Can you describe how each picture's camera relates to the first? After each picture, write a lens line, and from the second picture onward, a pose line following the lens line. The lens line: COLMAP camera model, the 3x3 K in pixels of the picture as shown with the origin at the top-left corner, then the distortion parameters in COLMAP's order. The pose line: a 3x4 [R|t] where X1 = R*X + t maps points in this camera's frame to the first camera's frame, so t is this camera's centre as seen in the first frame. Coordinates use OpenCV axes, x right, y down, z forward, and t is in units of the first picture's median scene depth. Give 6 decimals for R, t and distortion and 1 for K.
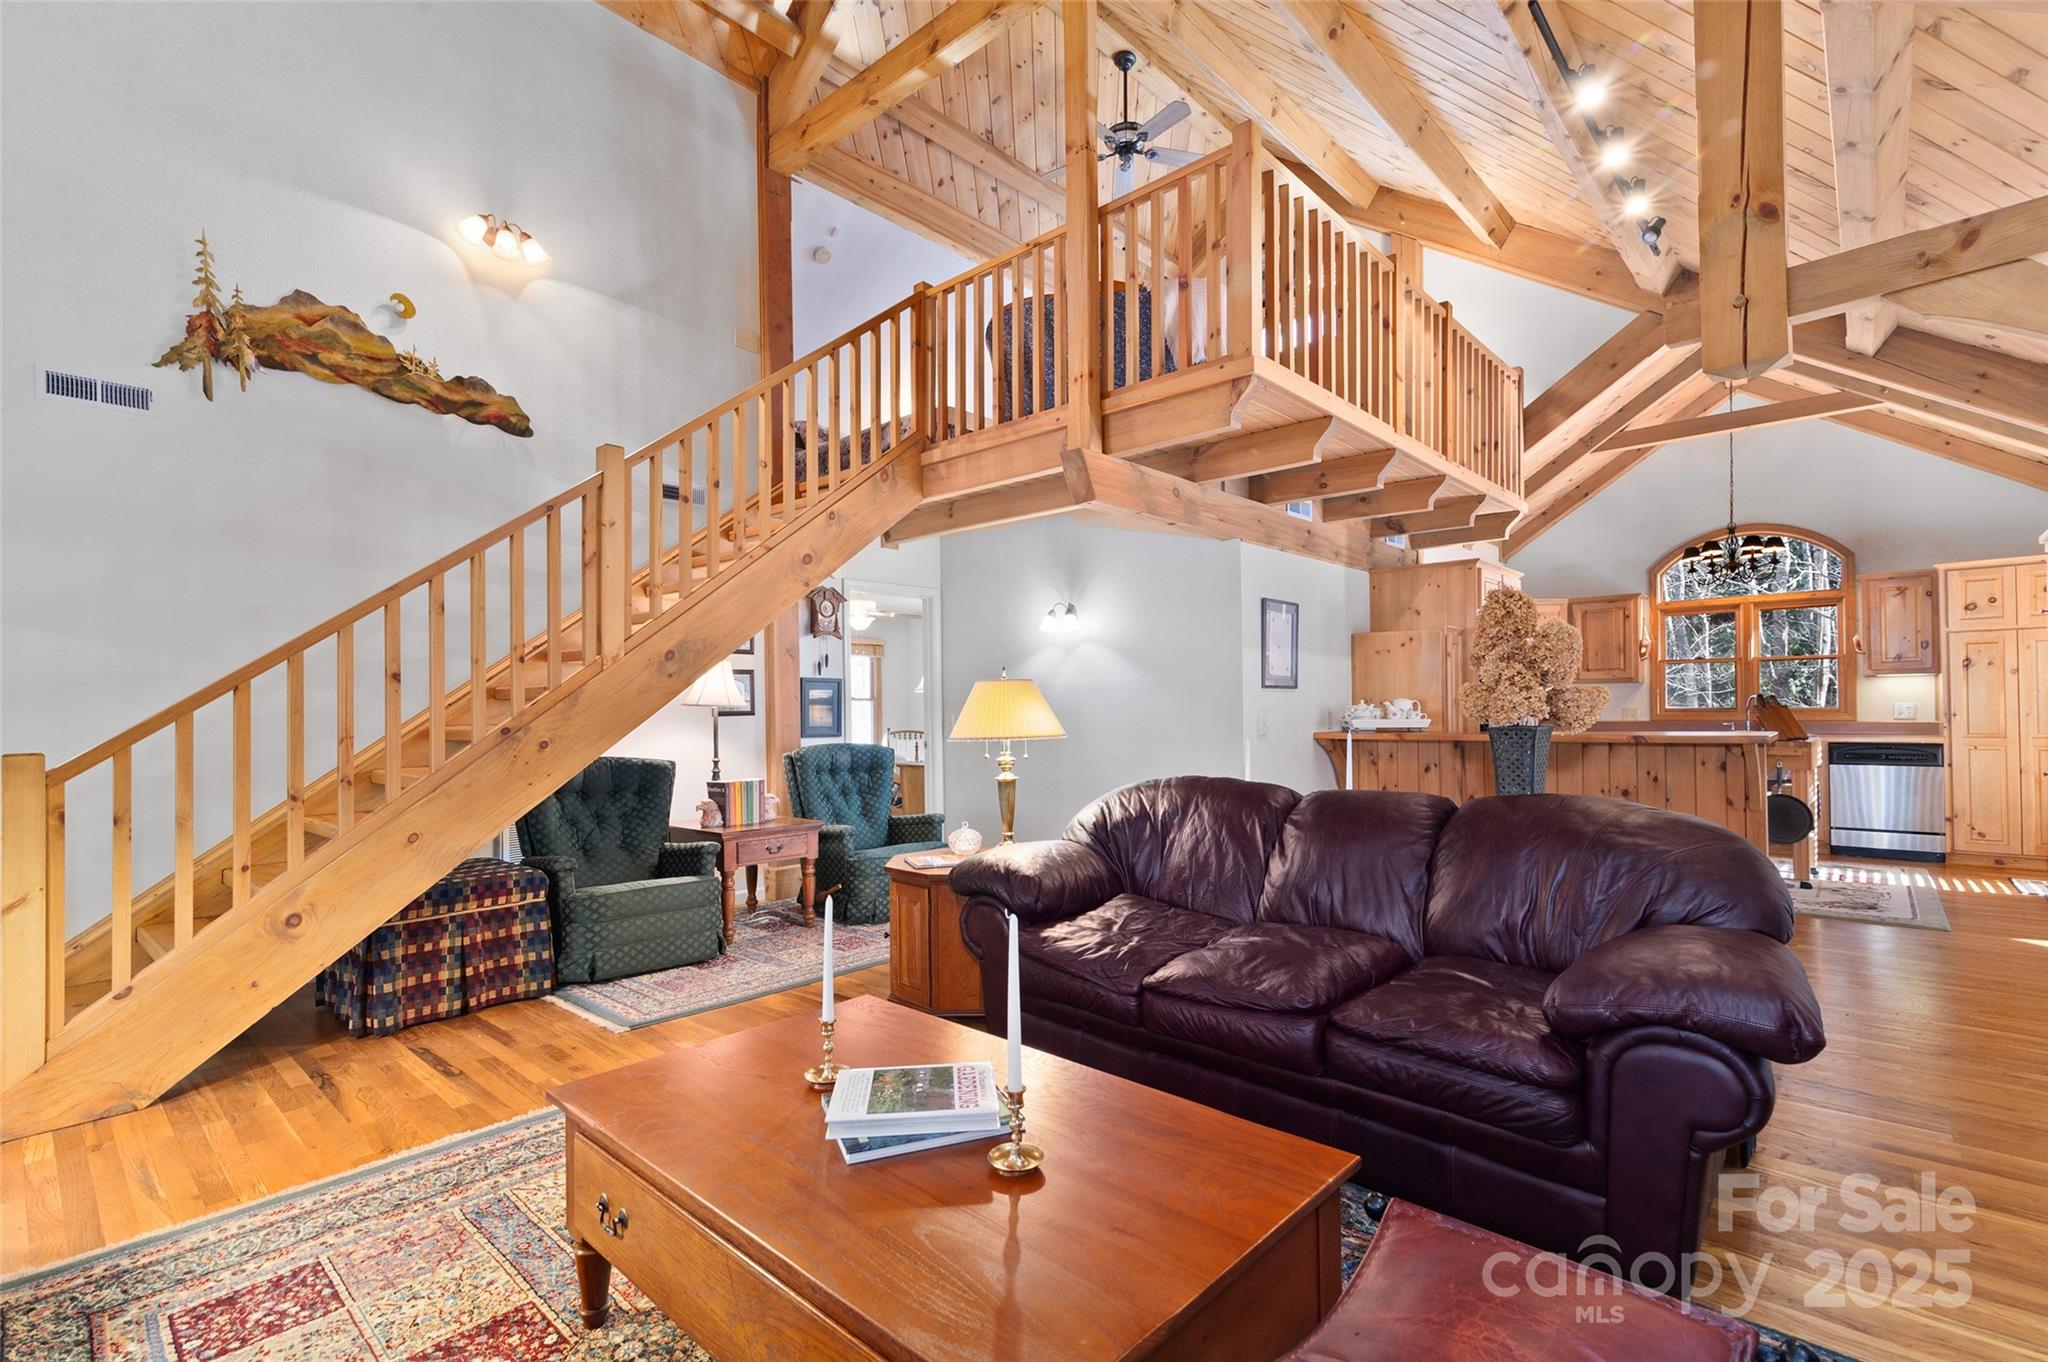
lens RADIAL K [[922.2, 0, 1020.9], [0, 922.2, 706.6], [0, 0, 1]] dist [0.017305, -0.003289]
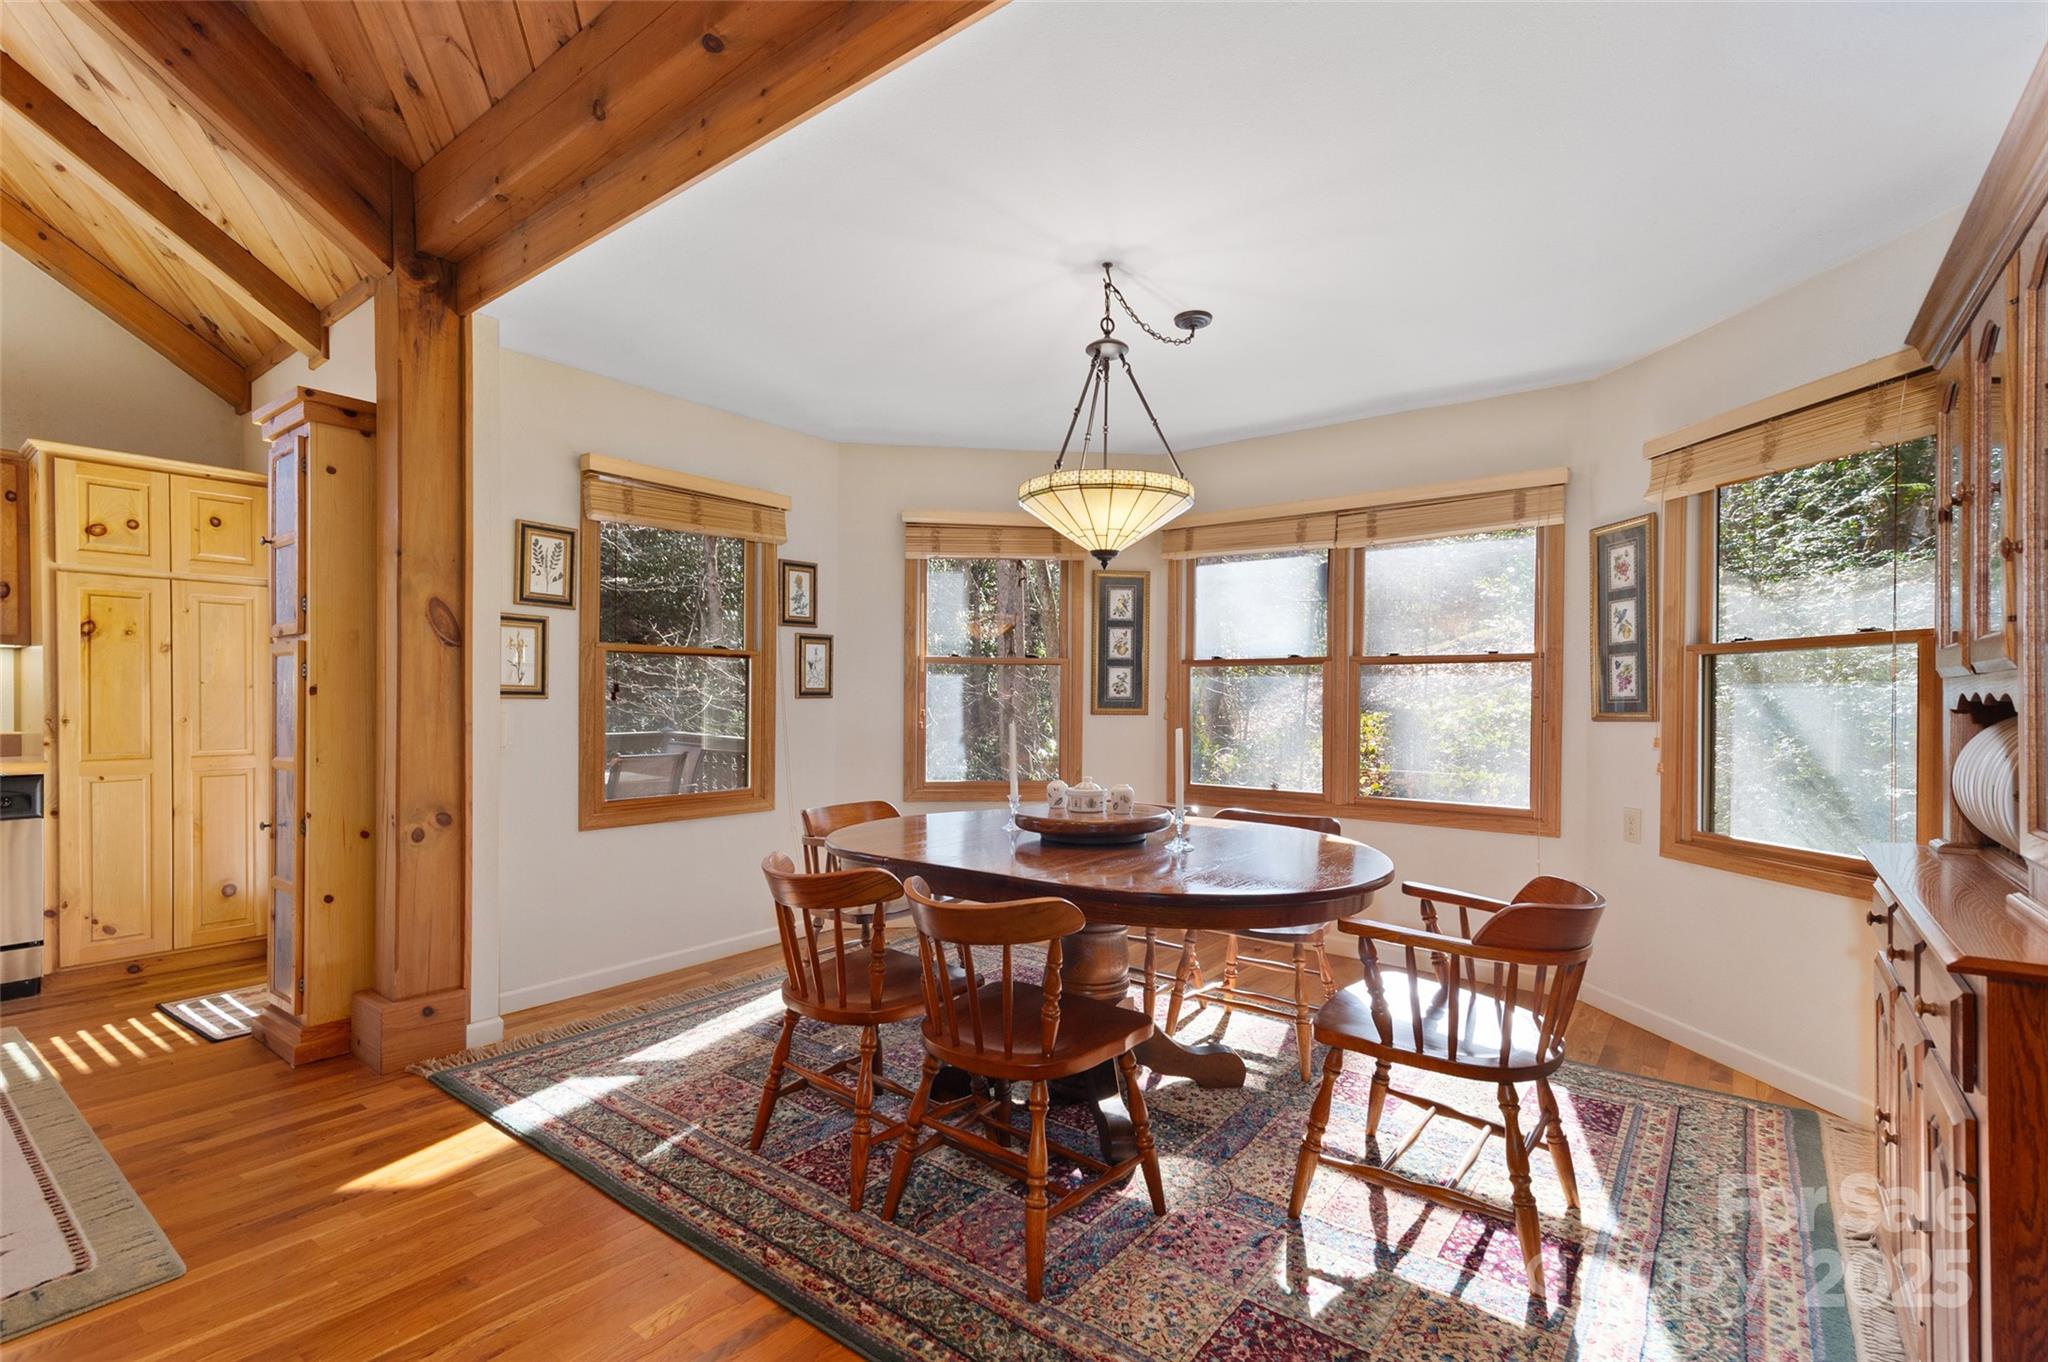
lens RADIAL K [[922.2, 0, 1026.6], [0, 922.2, 708.0], [0, 0, 1]] dist [0.017305, -0.003289]
pose [[-0.086405, 0.002872, 0.996256, 0.572833], [-0.008229, 0.999960, -0.003597, -0.002276], [-0.996226, -0.008509, -0.086378, 0.691514]]
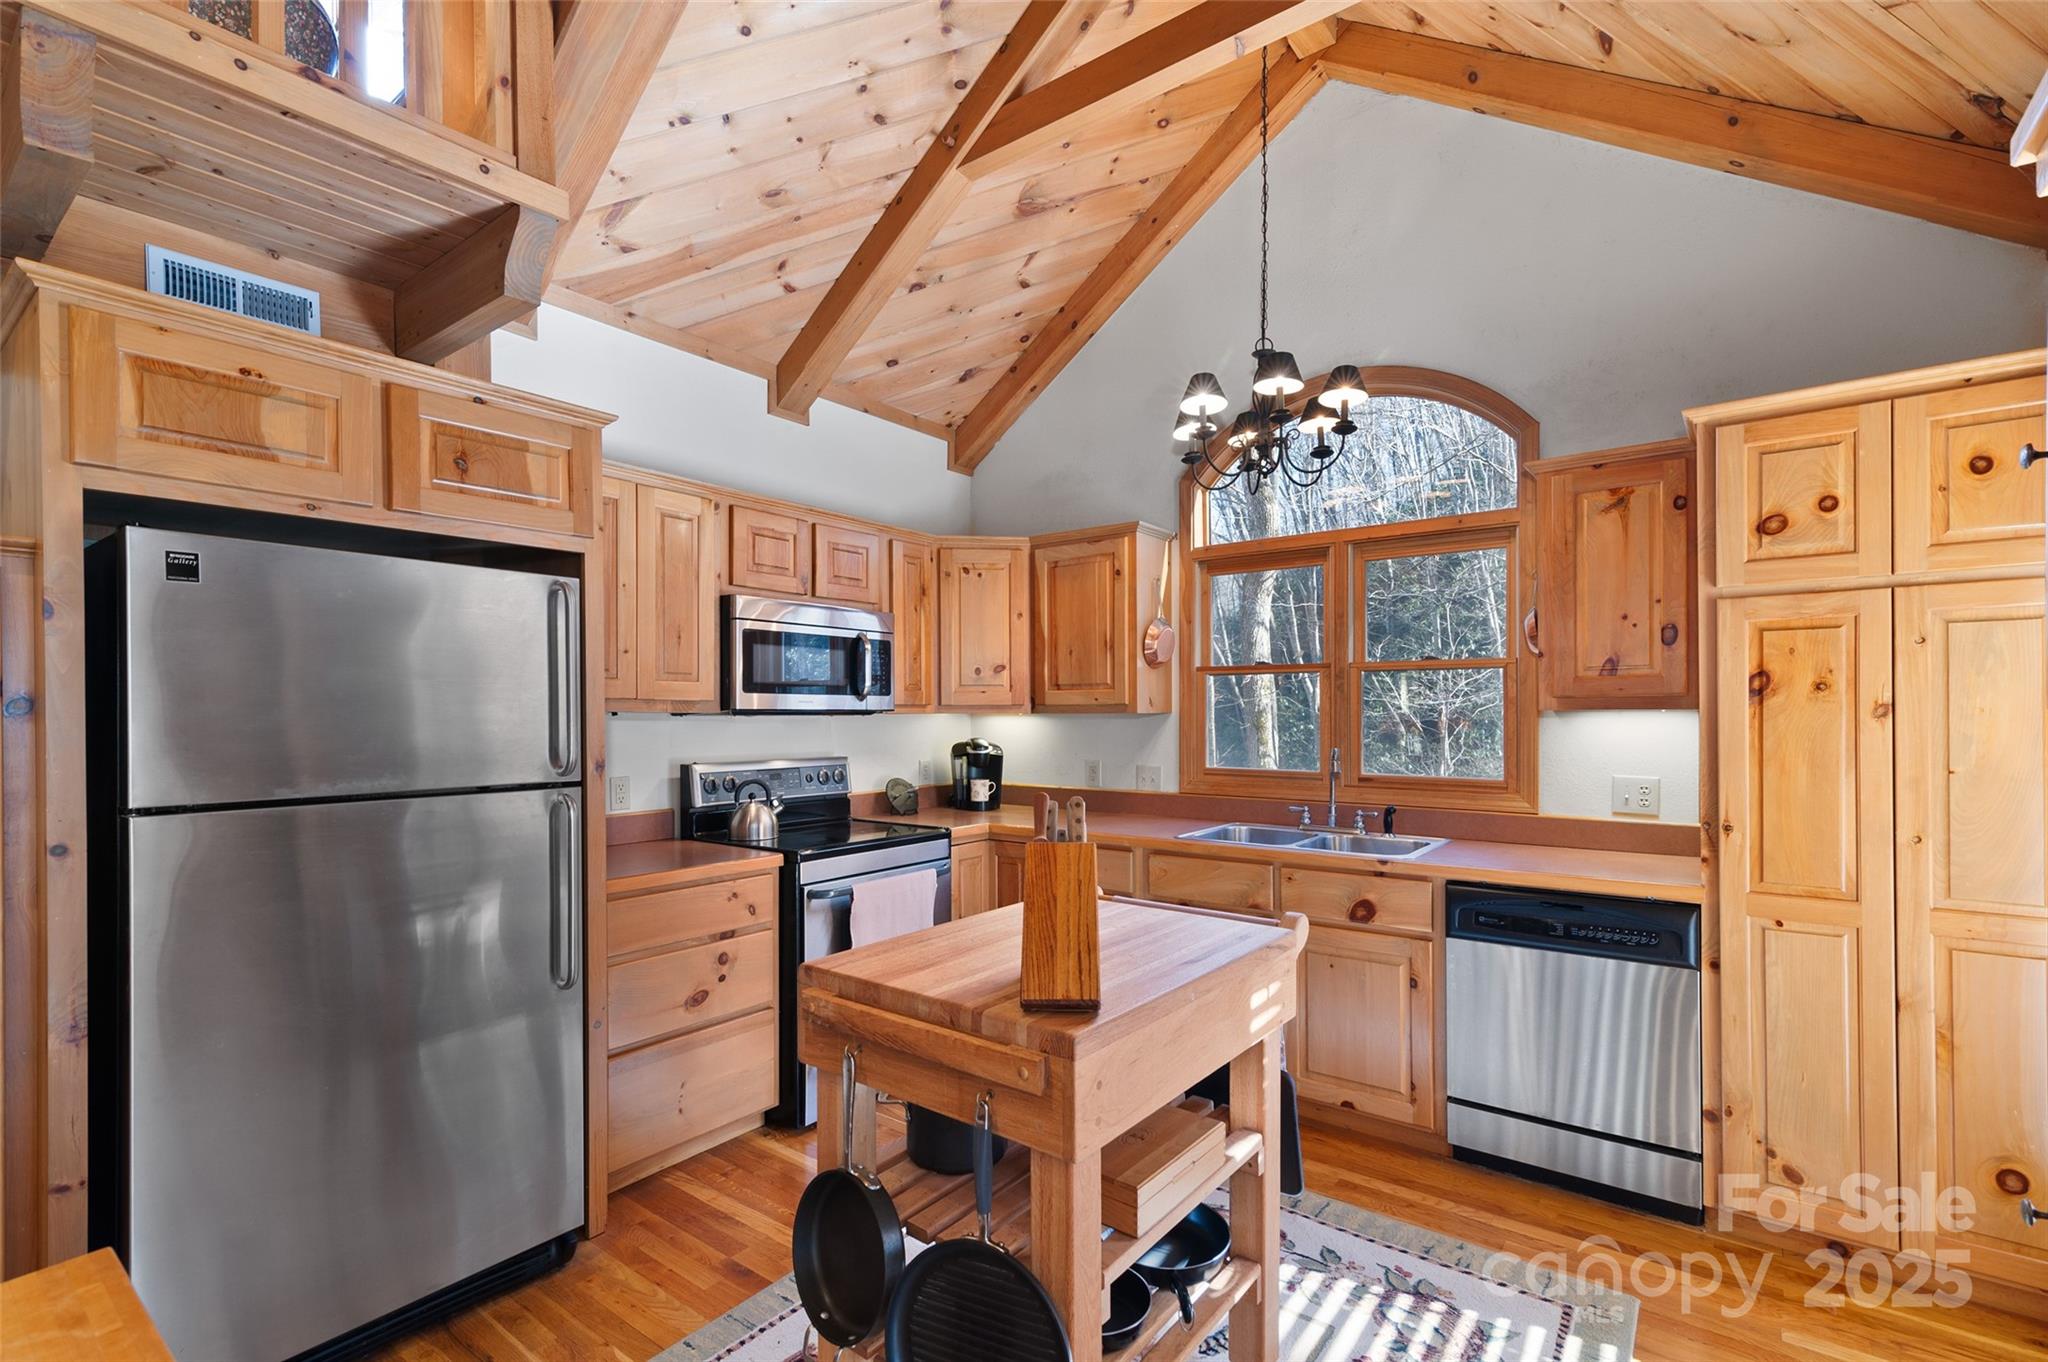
lens RADIAL K [[922.2, 0, 1024.1], [0, 922.2, 714.8], [0, 0, 1]] dist [0.017305, -0.003289]
pose [[0.996173, 0.006032, 0.087196, 0.997702], [-0.006726, 0.999948, 0.007669, -0.050732], [-0.087145, -0.008227, 0.996162, 0.955130]]
